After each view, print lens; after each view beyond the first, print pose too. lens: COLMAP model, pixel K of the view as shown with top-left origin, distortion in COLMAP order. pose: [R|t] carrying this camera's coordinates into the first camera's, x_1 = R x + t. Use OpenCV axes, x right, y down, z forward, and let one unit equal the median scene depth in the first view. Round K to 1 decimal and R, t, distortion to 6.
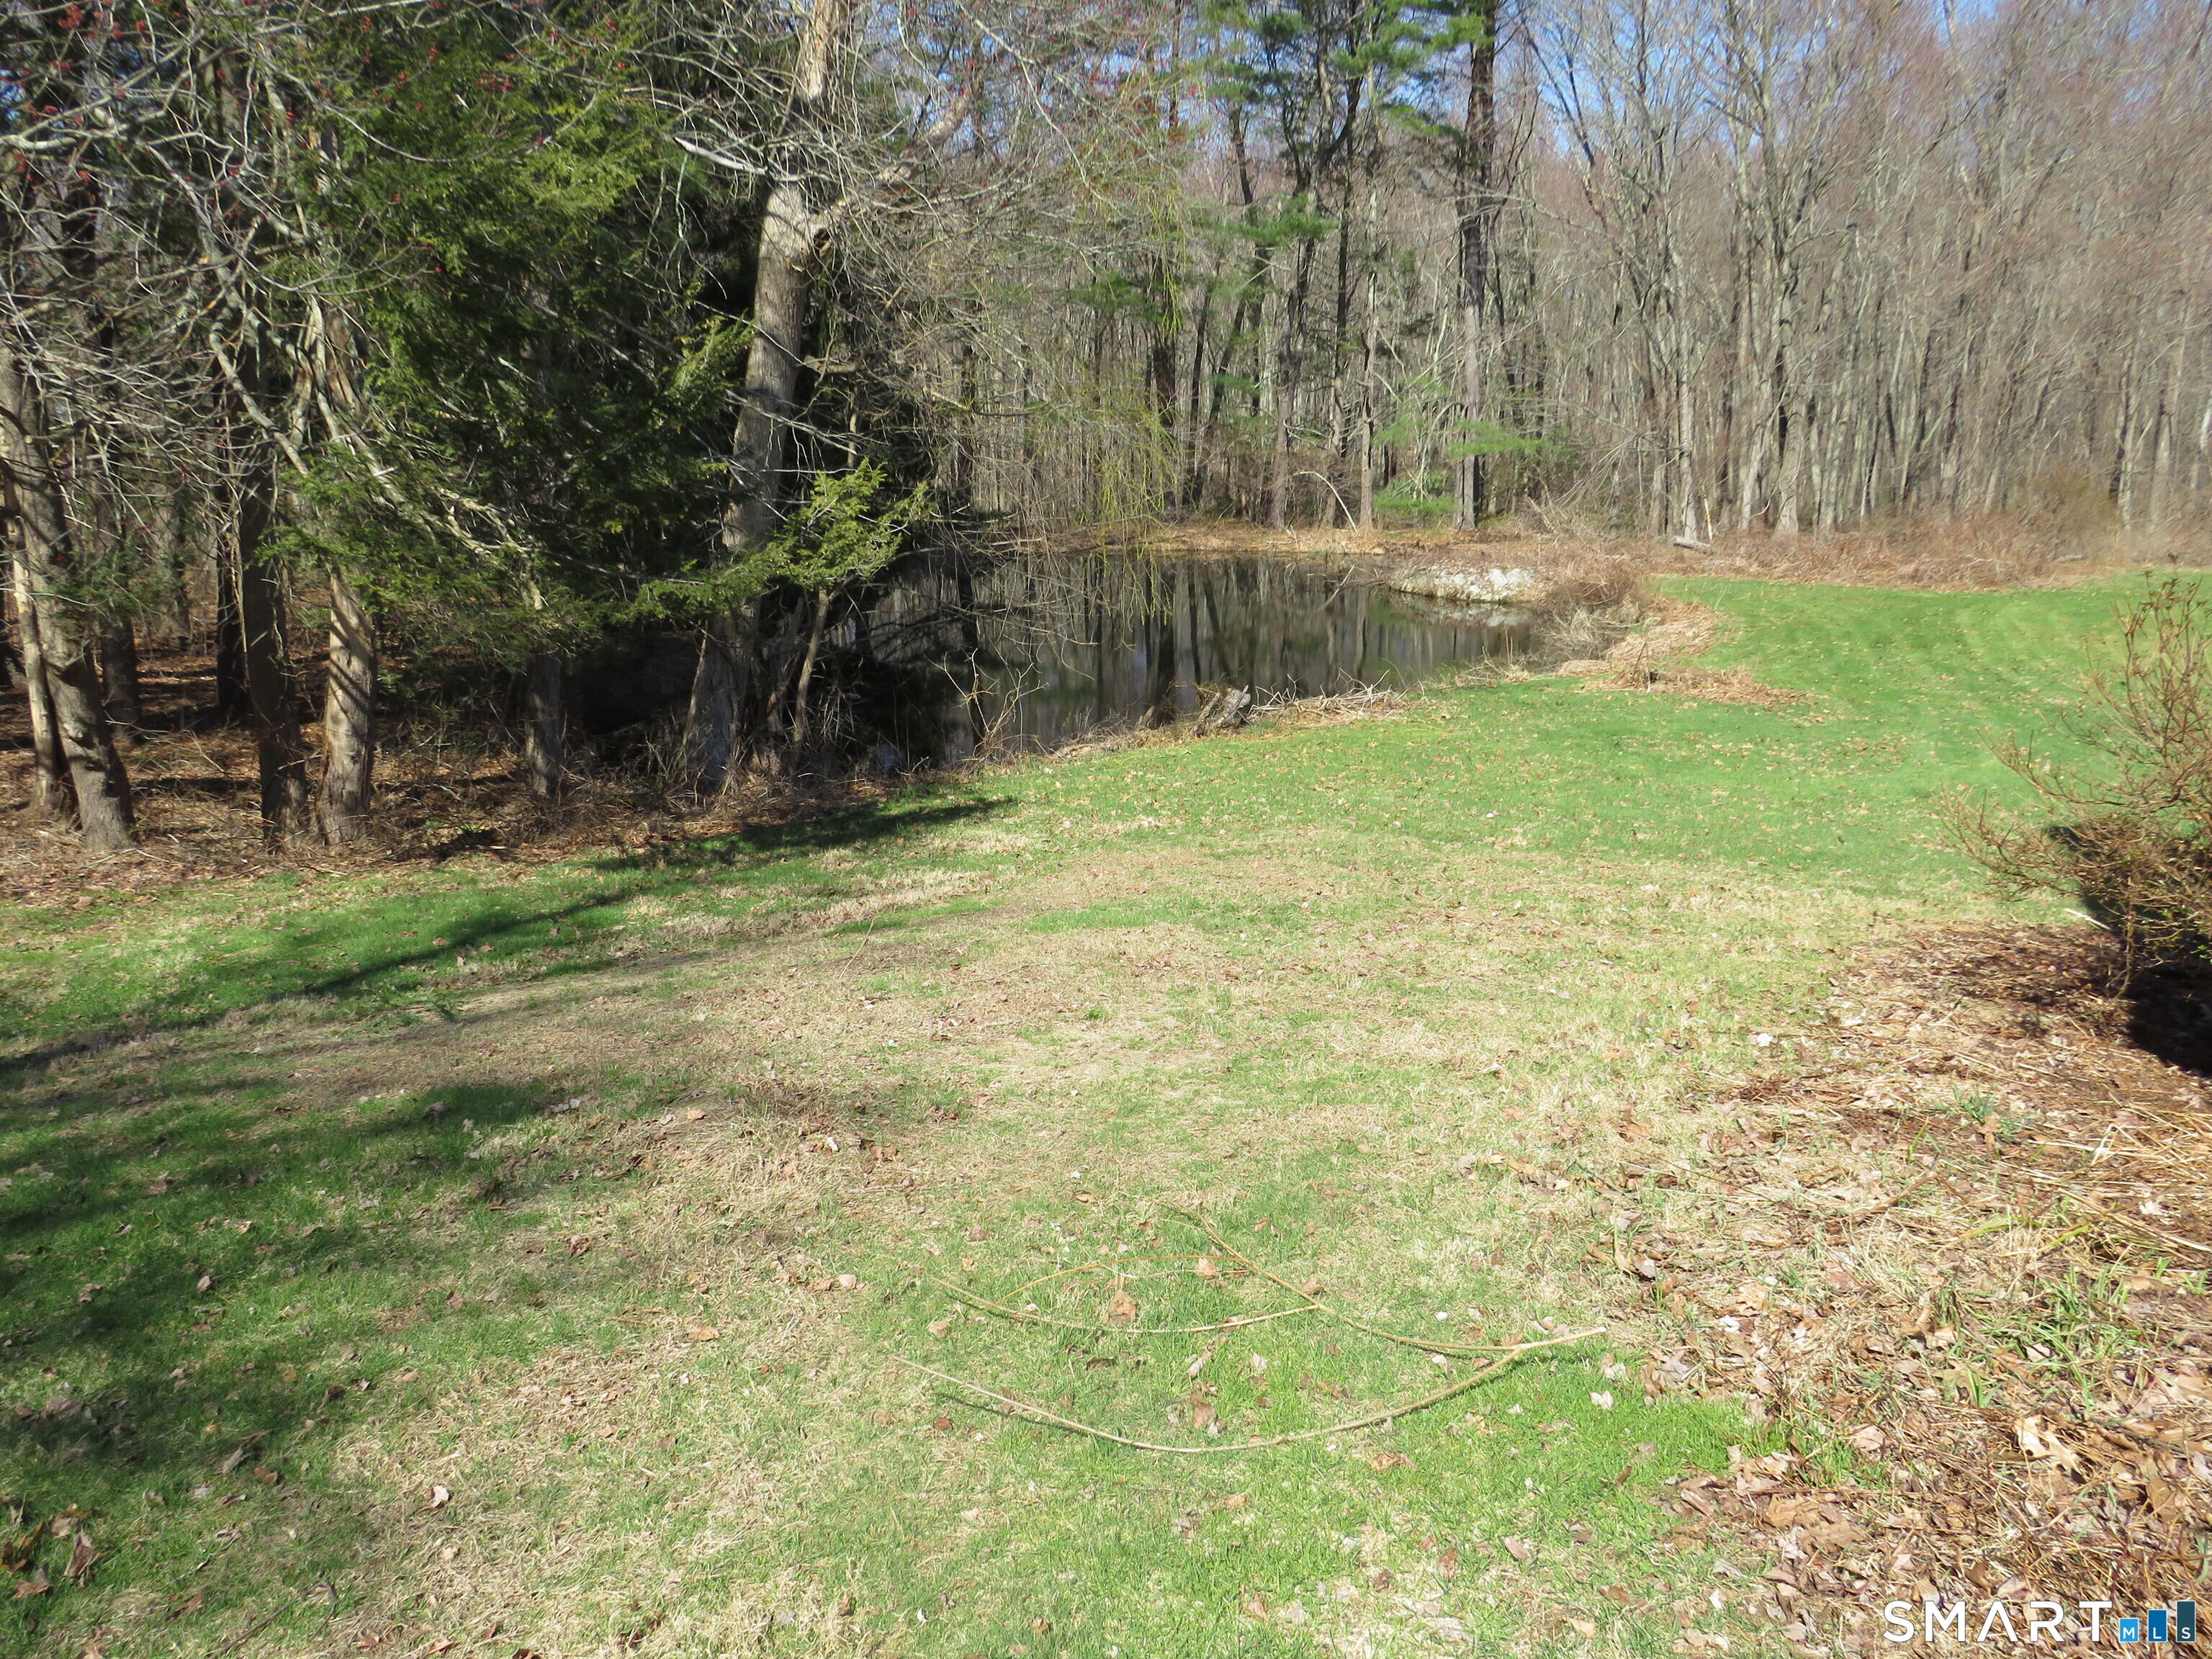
lens RADIAL K [[1643.3, 0, 1112.4], [0, 1643.3, 820.2], [0, 0, 1]] dist [-0.040892, 0.016658]
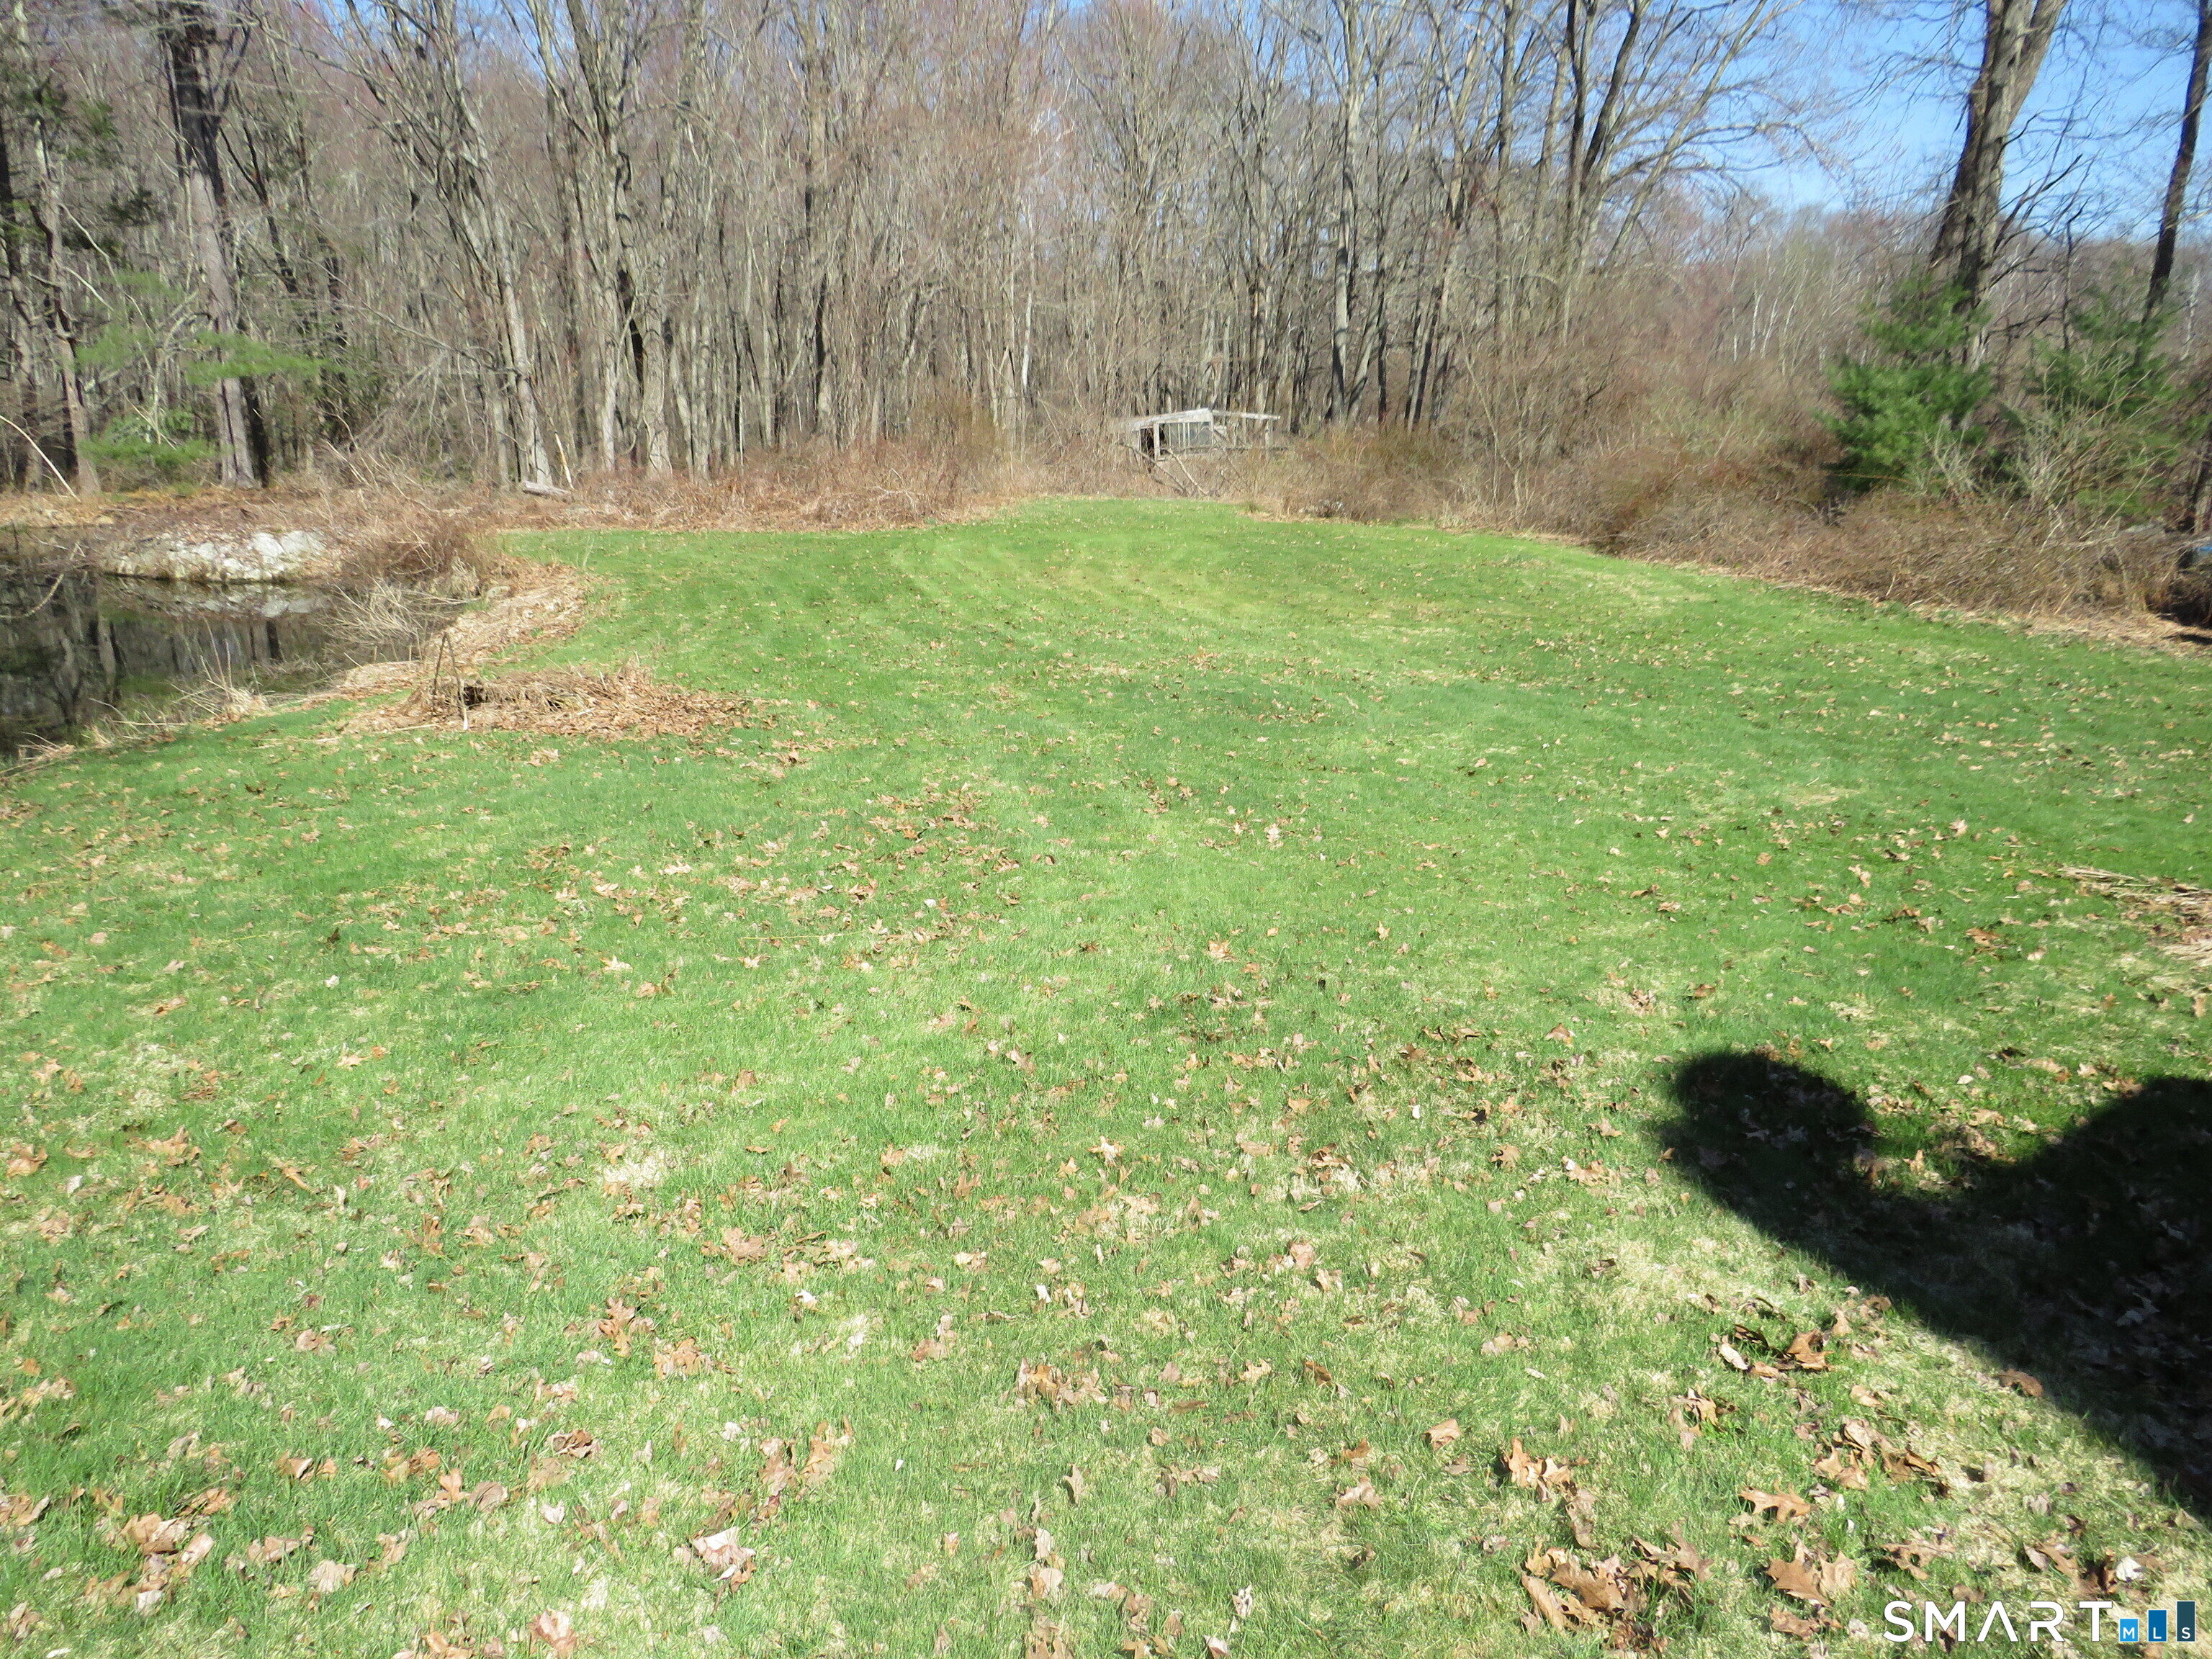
lens RADIAL K [[1643.3, 0, 1091.6], [0, 1643.3, 820.4], [0, 0, 1]] dist [-0.040892, 0.016658]
pose [[0.799332, -0.145615, 0.582979, 0.078530], [0.135838, 0.988867, 0.060747, -0.023541], [-0.585334, 0.030634, 0.810213, 0.203598]]
